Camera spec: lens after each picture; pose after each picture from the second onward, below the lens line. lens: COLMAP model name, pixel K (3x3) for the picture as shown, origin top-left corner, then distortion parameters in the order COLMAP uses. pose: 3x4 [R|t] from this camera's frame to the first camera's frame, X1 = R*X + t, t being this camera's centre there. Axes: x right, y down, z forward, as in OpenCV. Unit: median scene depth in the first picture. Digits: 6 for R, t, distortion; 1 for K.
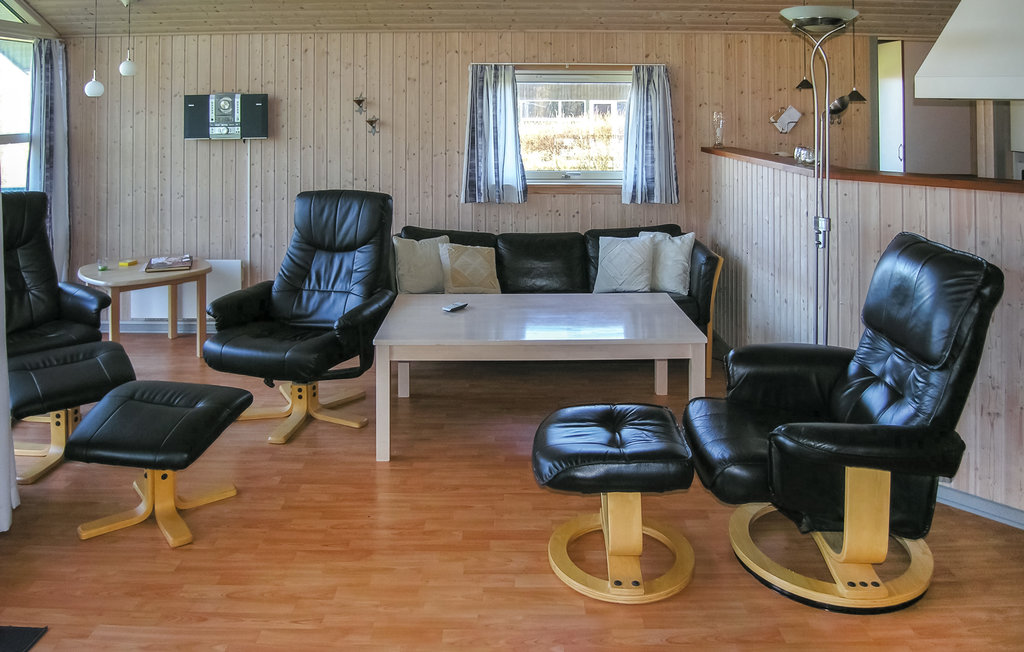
lens RADIAL K [[783.5, 0, 526.8], [0, 783.5, 150.5], [0, 0, 1]] dist [-0.049319, -0.000097]
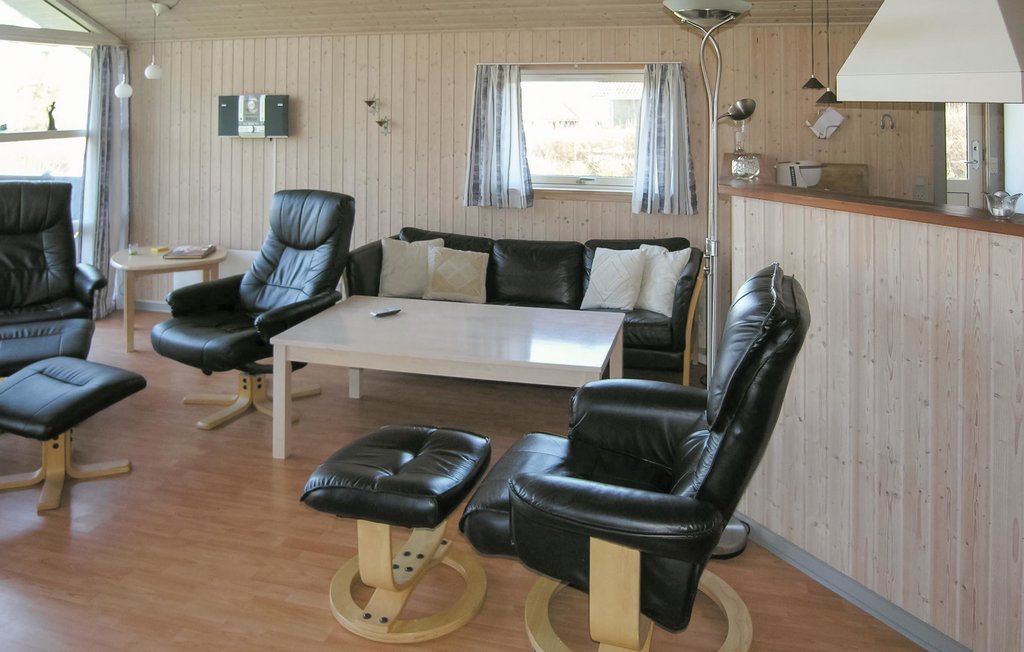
lens RADIAL K [[805.2, 0, 509.9], [0, 805.2, 125.6], [0, 0, 1]] dist [-0.053019, 0.003292]
pose [[0.962051, 0.009542, -0.272703, 0.249559], [-0.017233, 0.999518, -0.025821, -0.008471], [0.272326, 0.029540, 0.961752, 0.045858]]
